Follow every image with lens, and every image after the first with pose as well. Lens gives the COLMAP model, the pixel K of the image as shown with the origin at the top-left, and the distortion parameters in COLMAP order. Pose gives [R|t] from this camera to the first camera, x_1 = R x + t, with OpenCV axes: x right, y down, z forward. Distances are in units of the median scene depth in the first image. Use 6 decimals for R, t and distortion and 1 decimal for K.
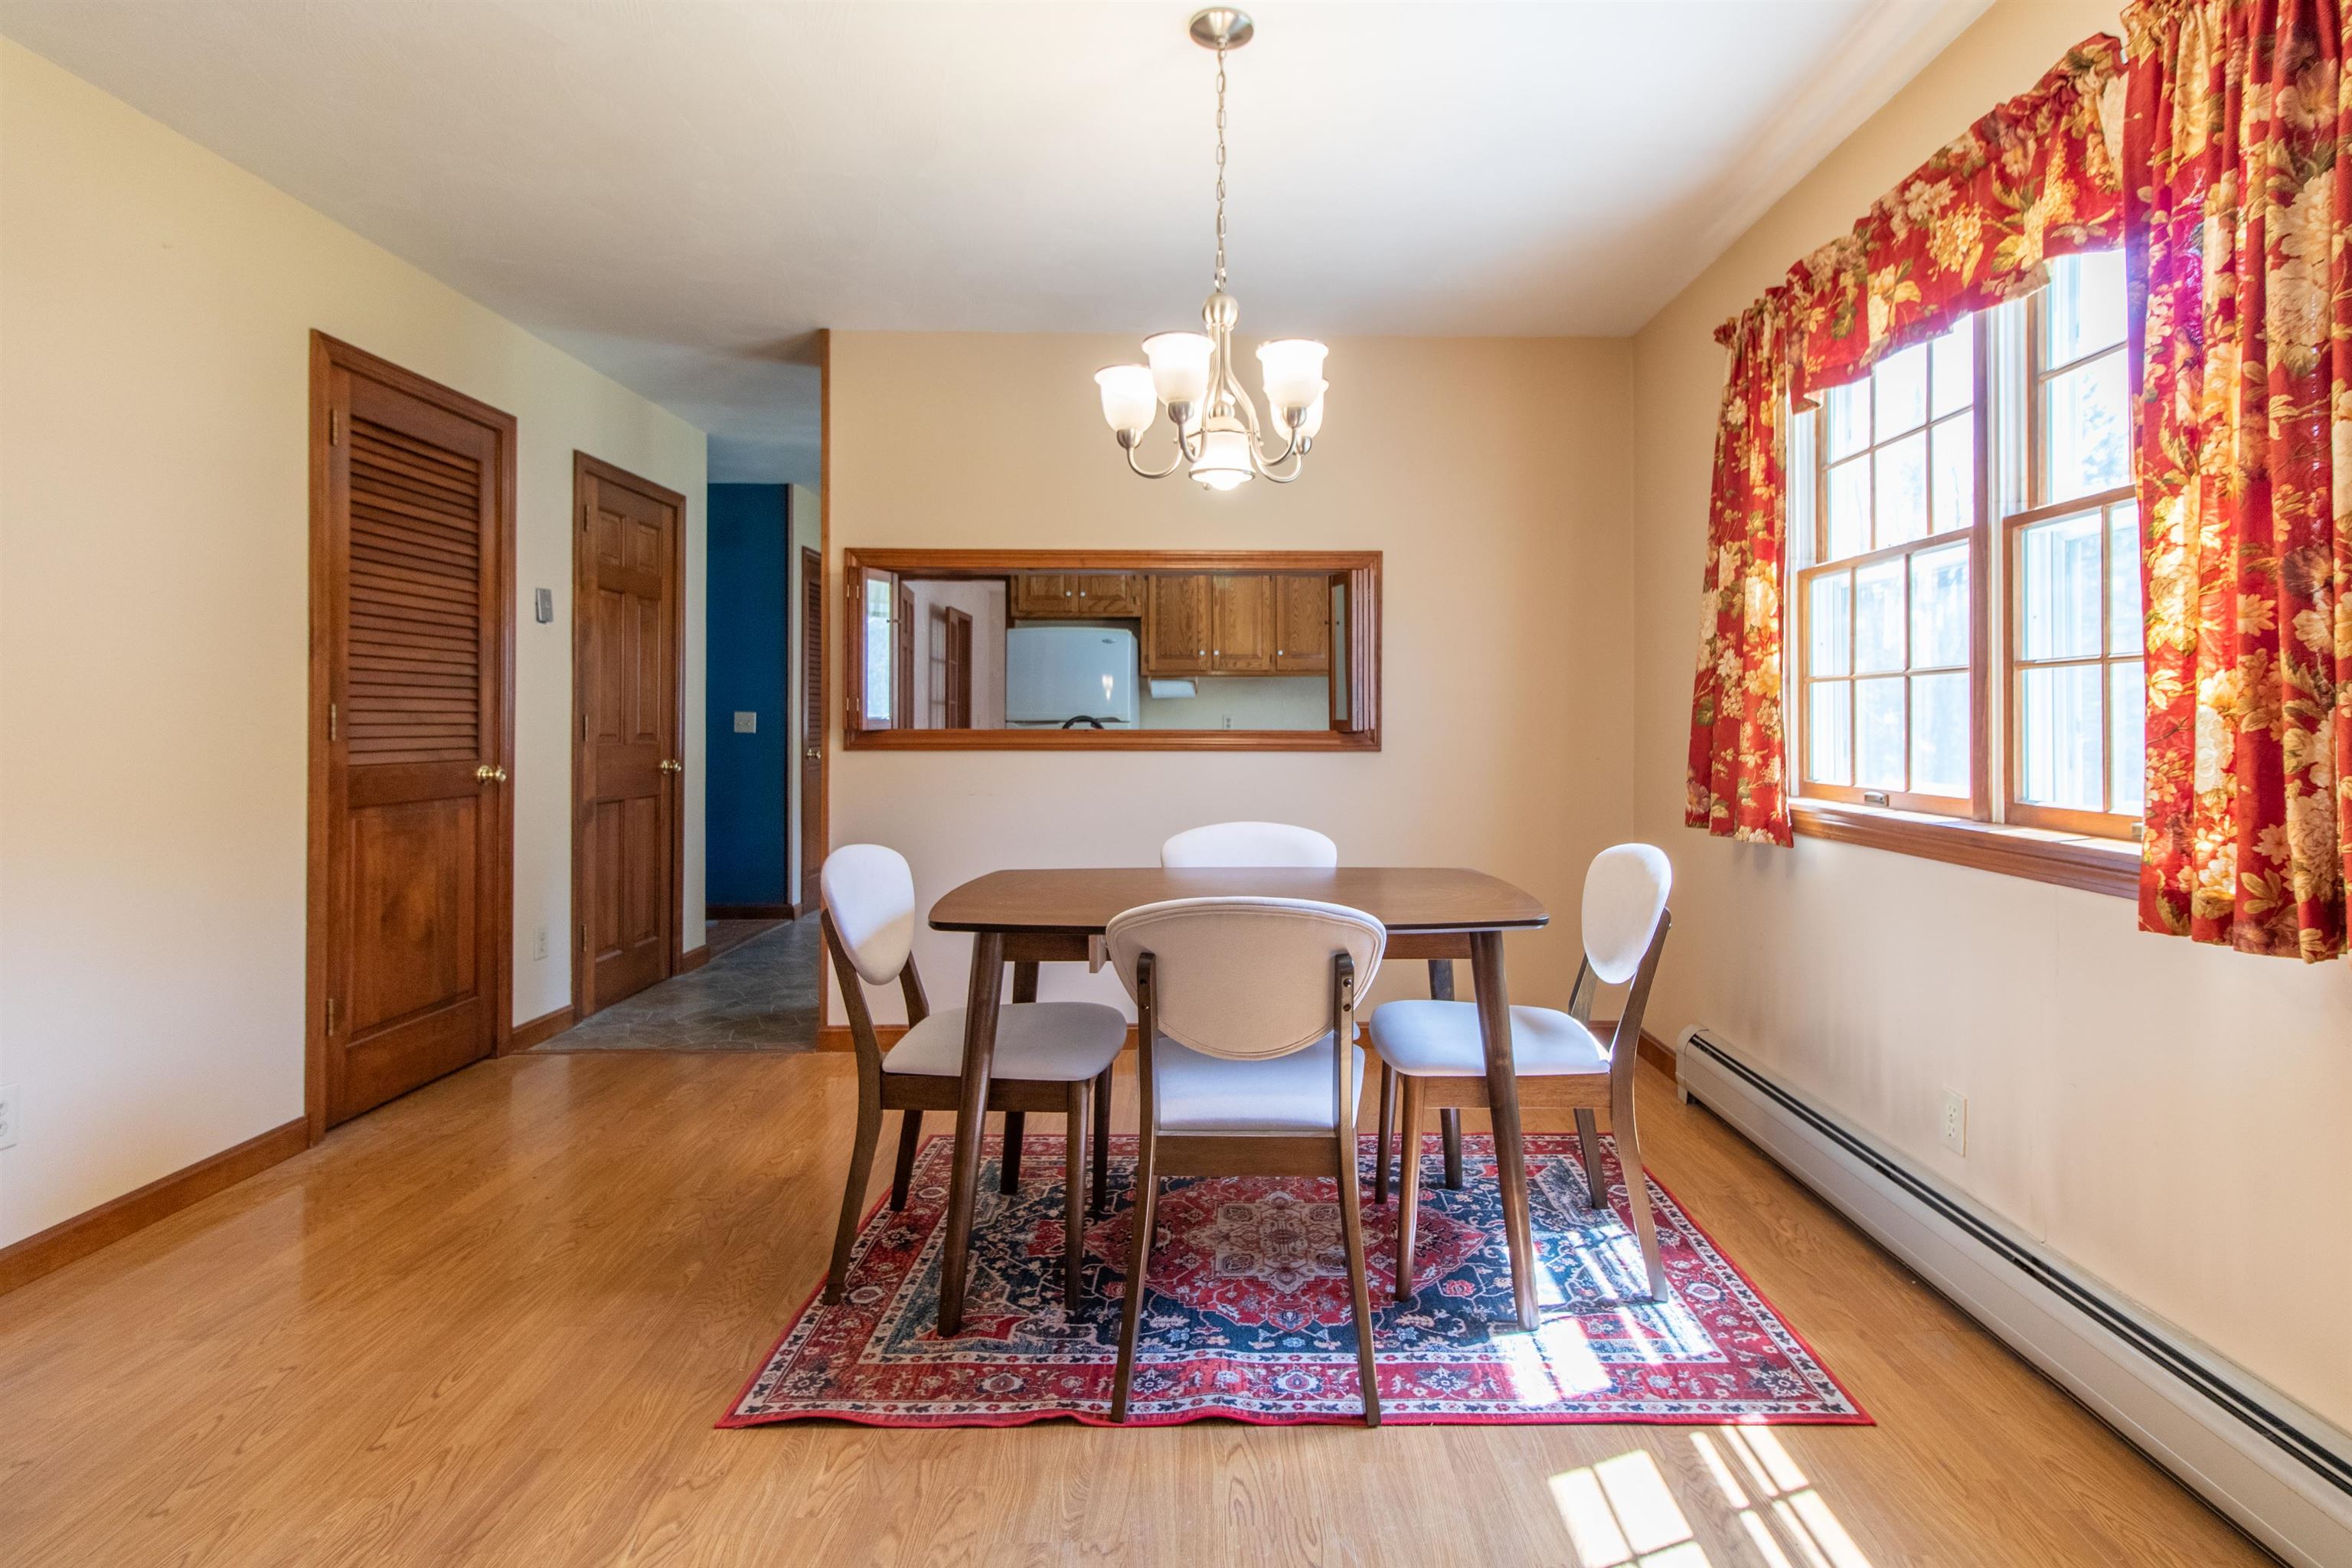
lens RADIAL K [[1110.7, 0, 1238.7], [0, 1110.7, 715.0], [0, 0, 1]] dist [0.002009, 0.000280]
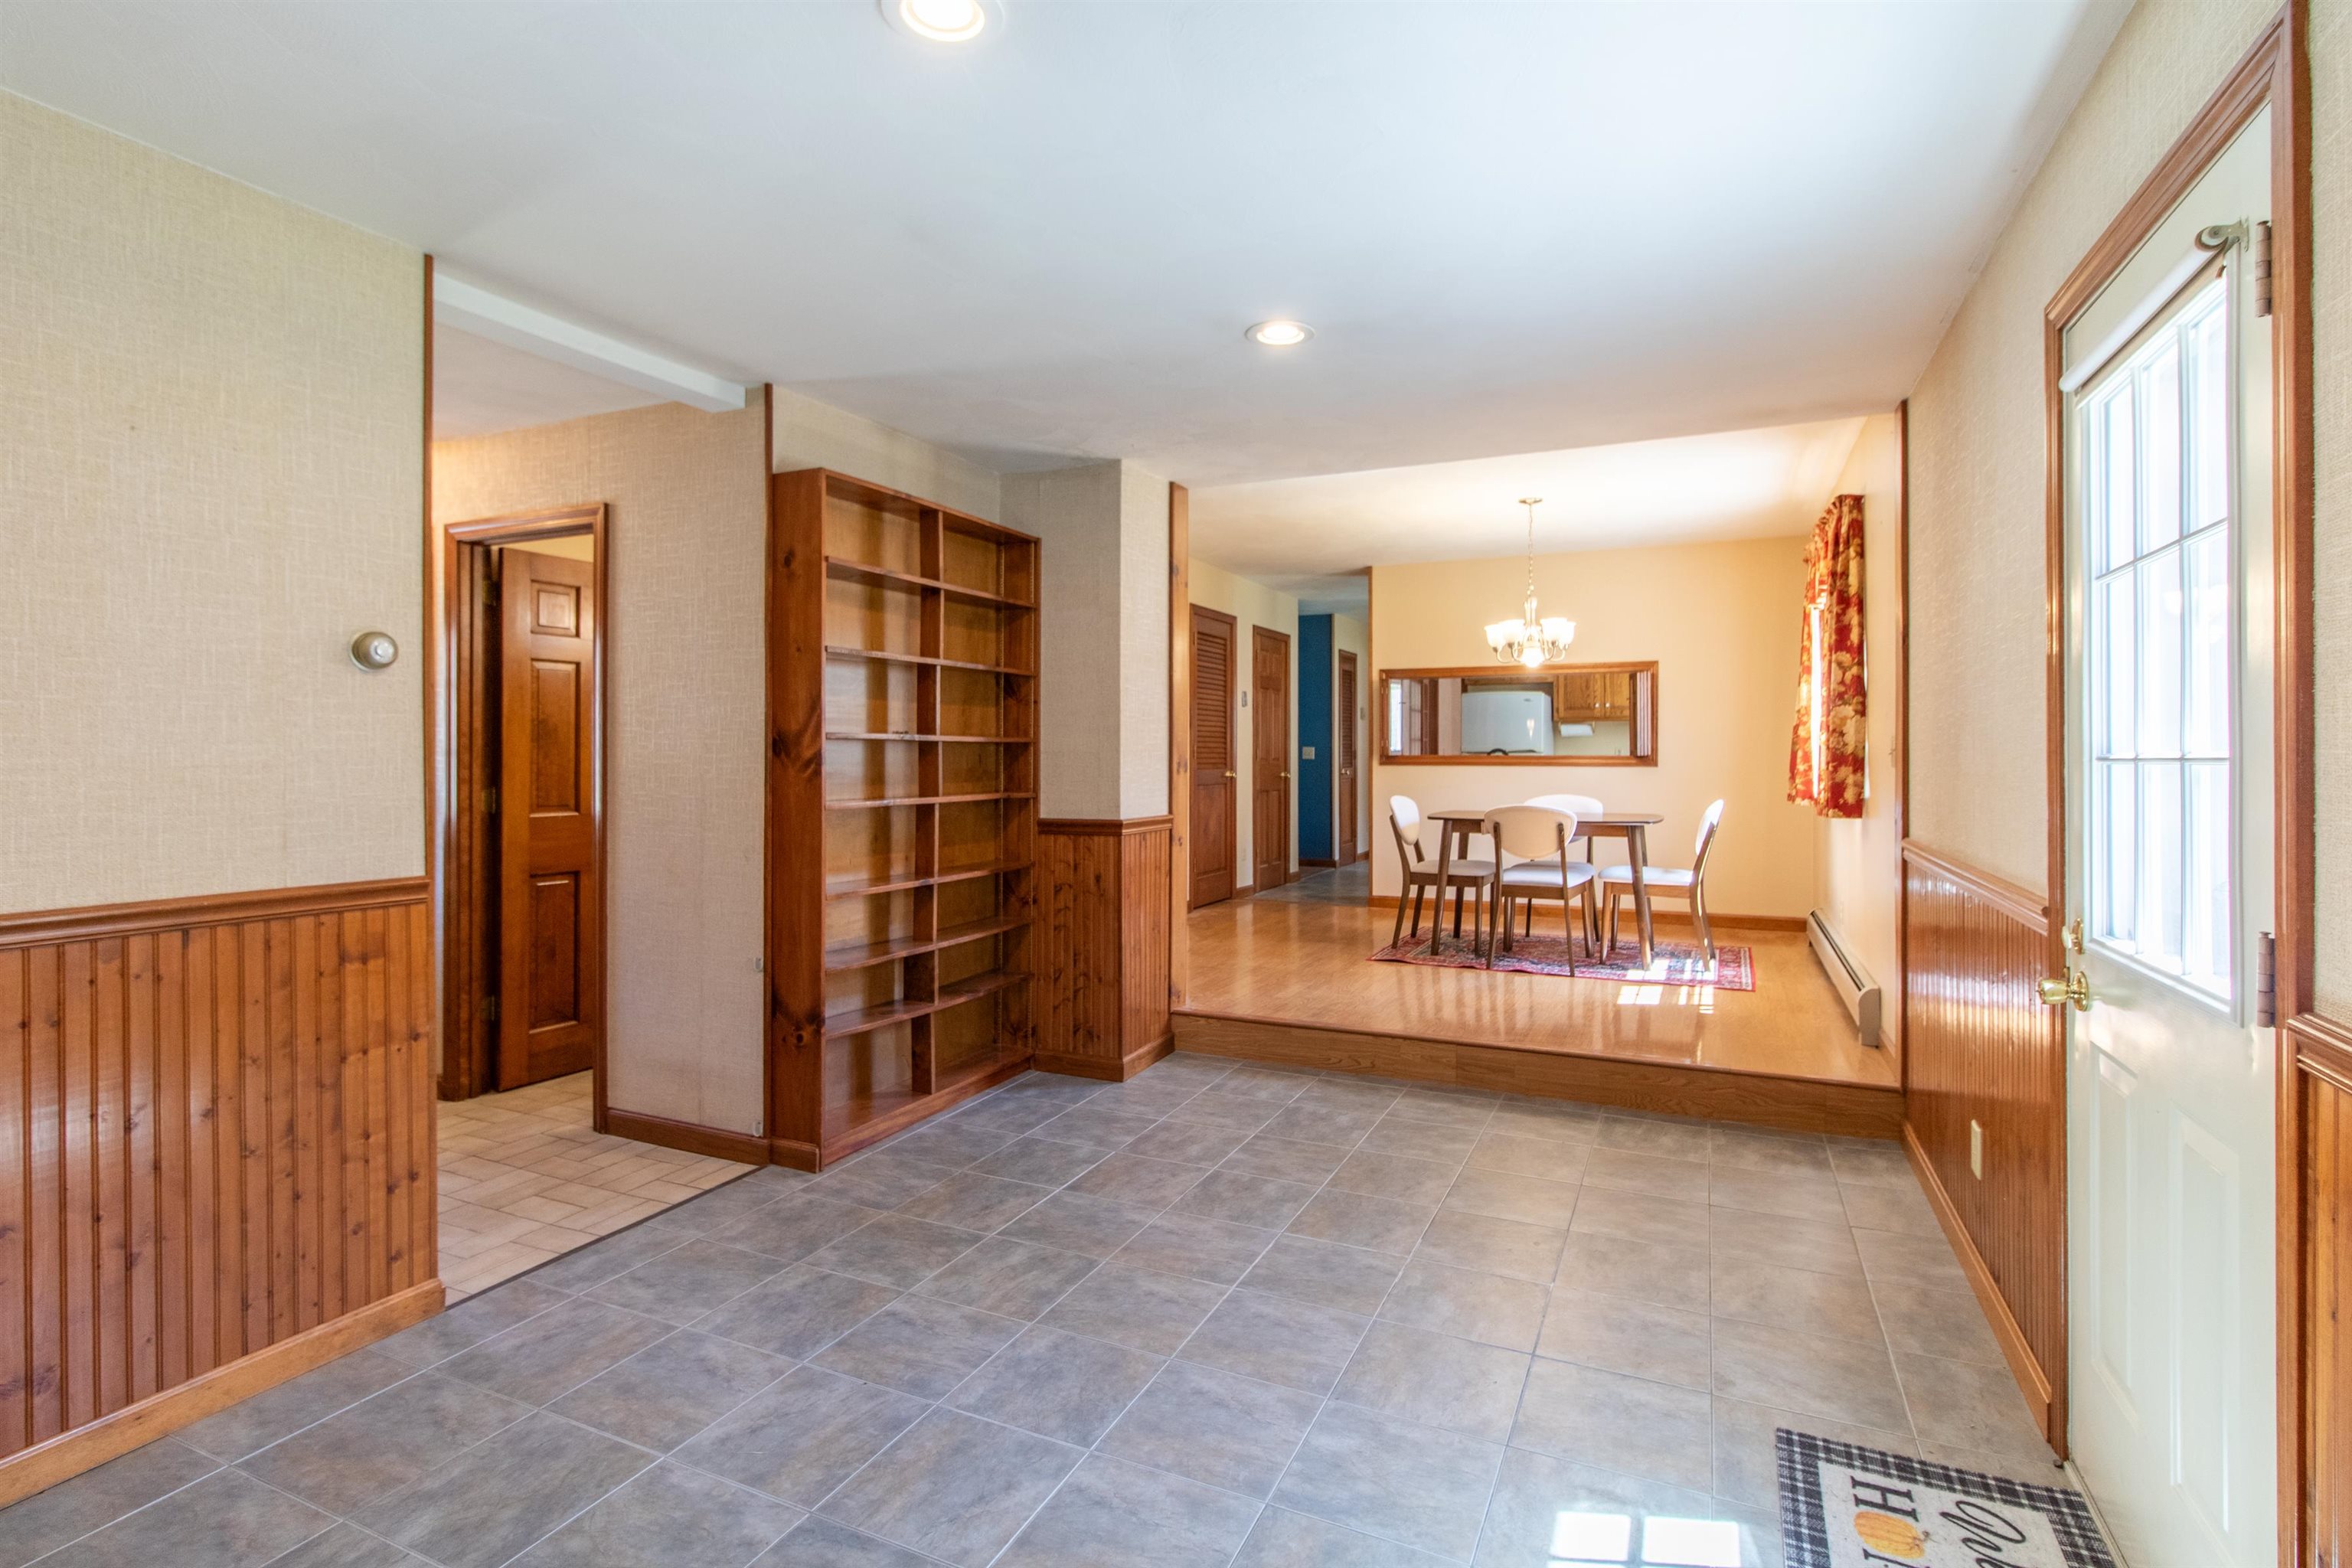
lens RADIAL K [[1106.3, 0, 1185.5], [0, 1106.3, 782.9], [0, 0, 1]] dist [0.002119, 0.000869]
pose [[0.896832, 0.009655, -0.442267, 0.401572], [0.003990, 0.999545, 0.029910, 0.001780], [0.442354, -0.028589, 0.896385, -1.731176]]
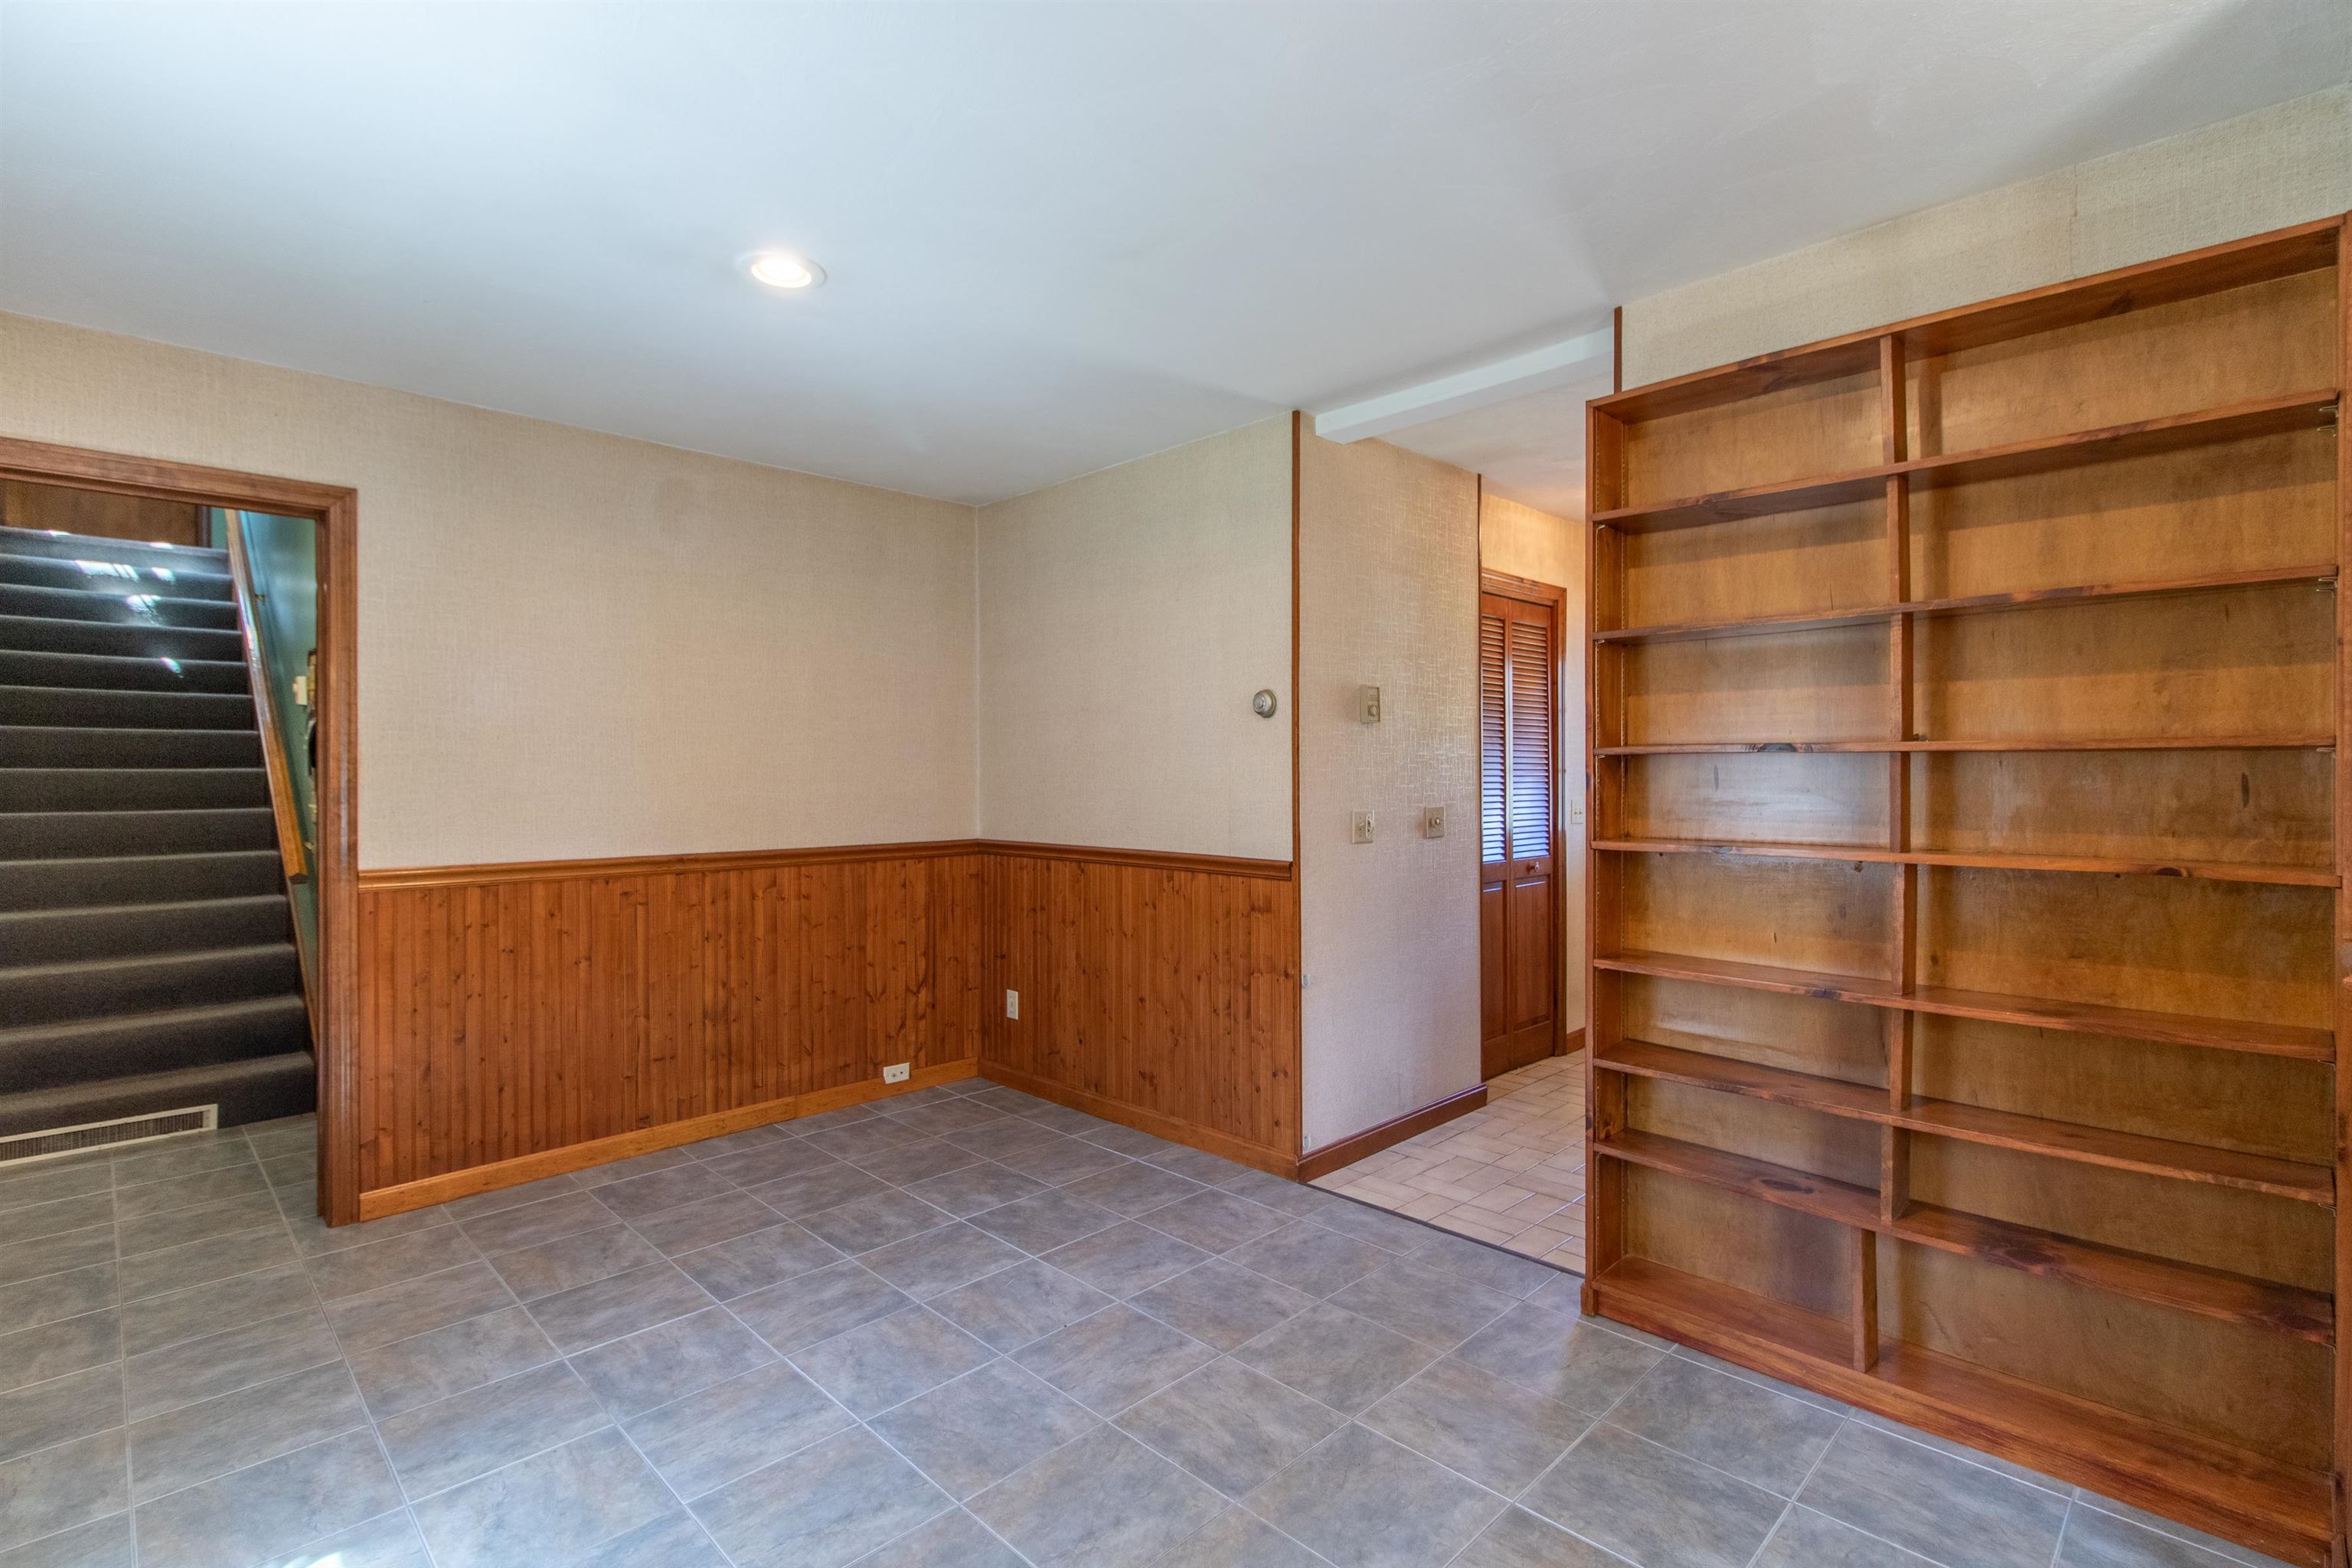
lens RADIAL K [[1093.0, 0, 1163.7], [0, 1093.0, 776.0], [0, 0, 1]] dist [0.001994, 0.000503]
pose [[-0.729688, 0.001175, -0.683779, 0.399225], [0.005031, 0.999981, -0.003650, 0.011610], [0.683762, -0.006103, -0.729680, -0.106462]]
